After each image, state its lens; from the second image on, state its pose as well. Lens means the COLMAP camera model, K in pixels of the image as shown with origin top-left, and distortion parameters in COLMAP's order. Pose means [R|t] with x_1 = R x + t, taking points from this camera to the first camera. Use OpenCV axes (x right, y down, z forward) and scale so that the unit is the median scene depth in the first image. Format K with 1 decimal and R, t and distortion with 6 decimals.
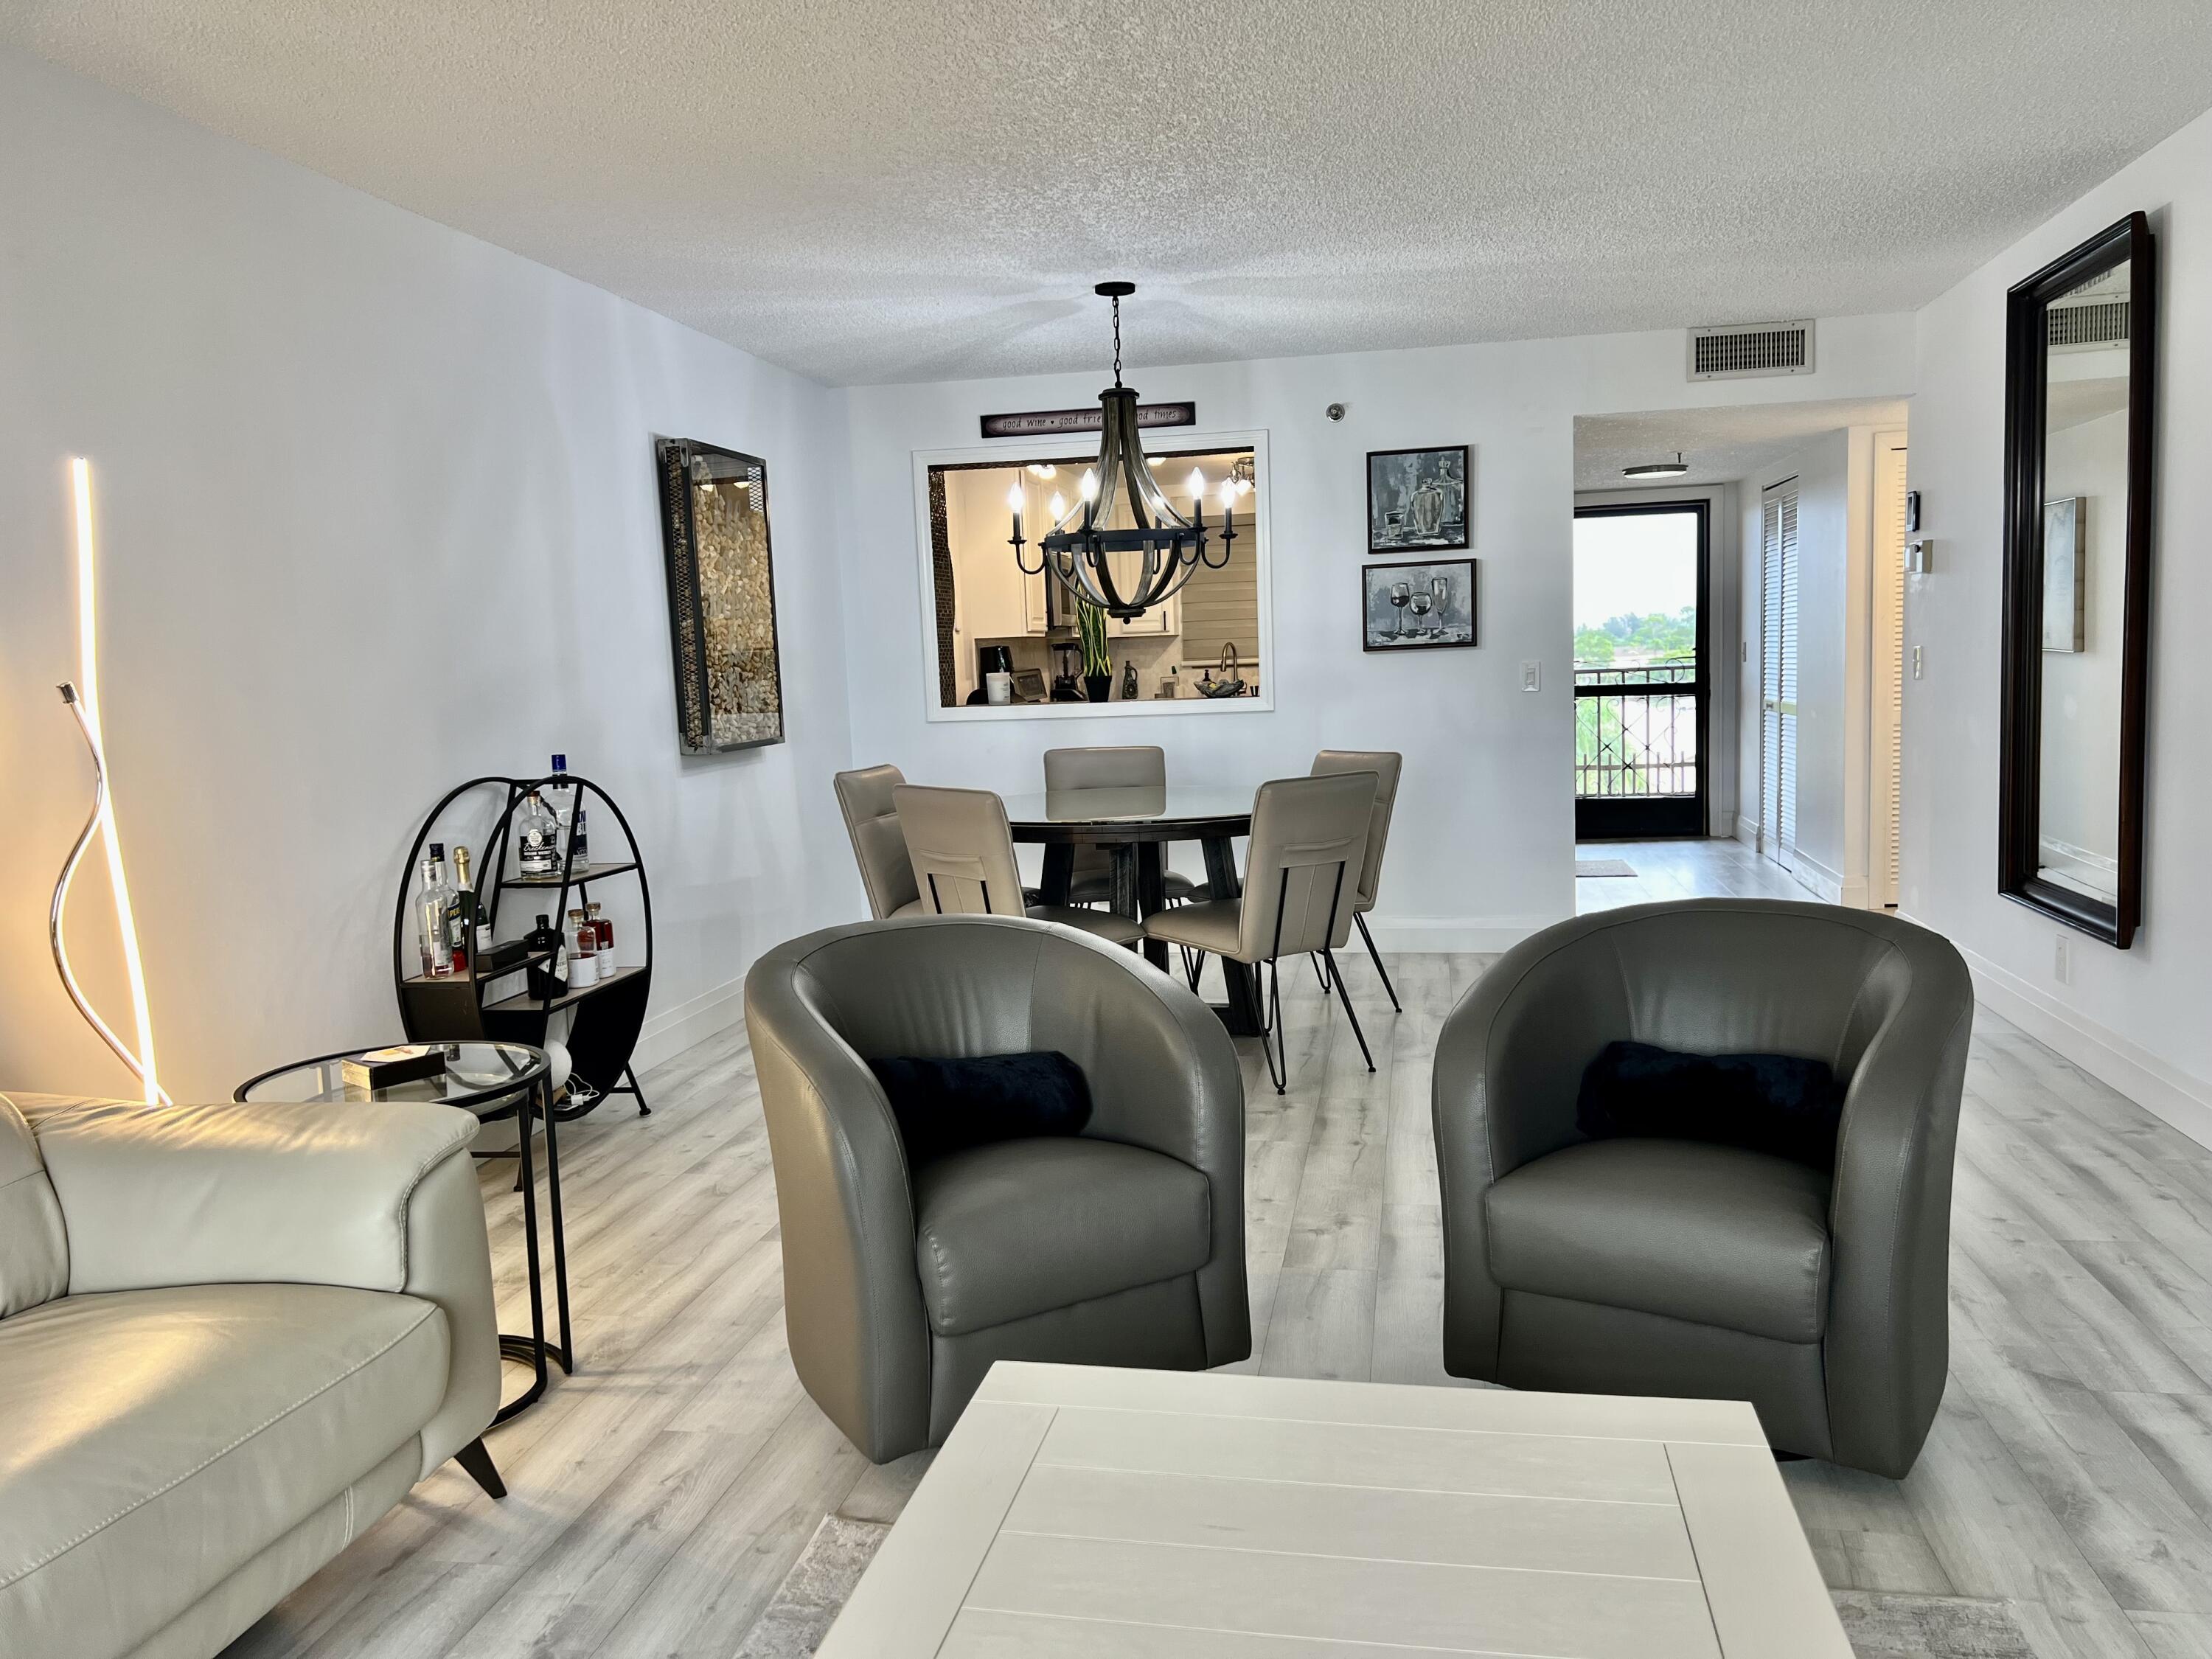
lens RADIAL K [[1658.7, 0, 1104.6], [0, 1658.7, 832.0], [0, 0, 1]] dist [0.029805, -0.000774]
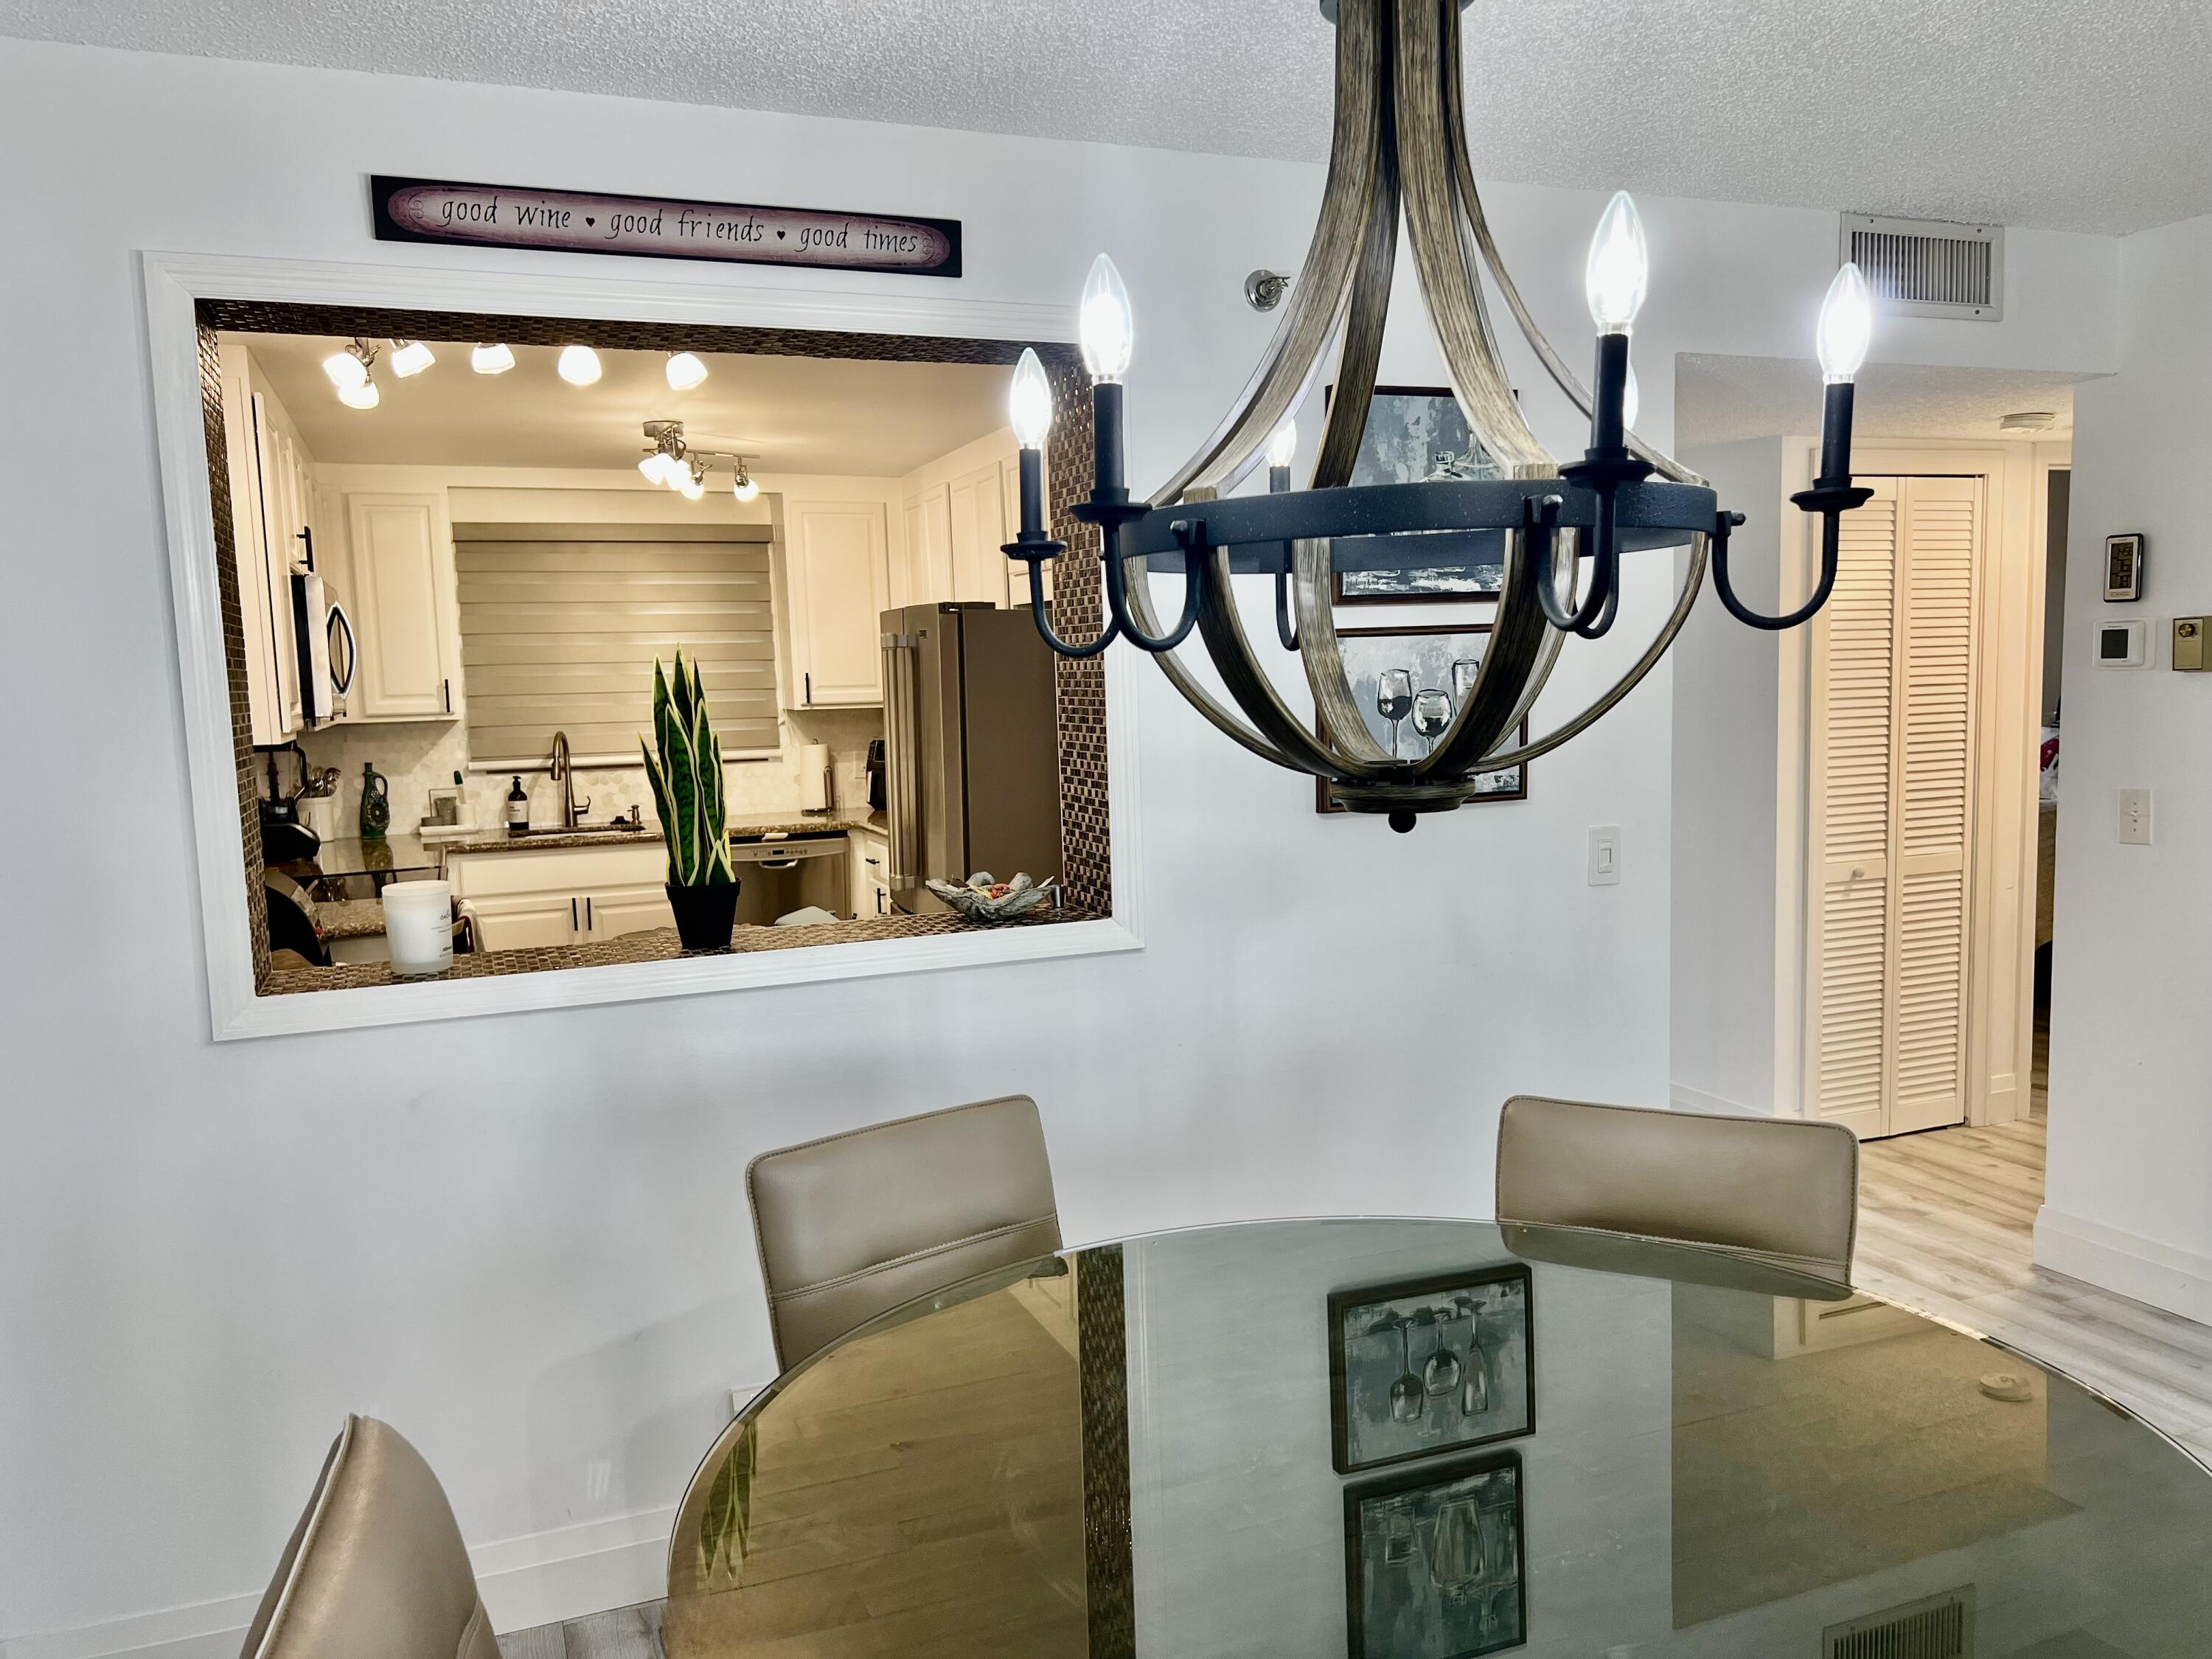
lens RADIAL K [[1658.7, 0, 1108.5], [0, 1658.7, 835.4], [0, 0, 1]] dist [0.029805, -0.000774]
pose [[0.844224, -0.039082, 0.534563, -0.138688], [0.052763, 0.998554, -0.010322, -0.098625], [-0.533387, 0.036919, 0.845065, 0.624227]]
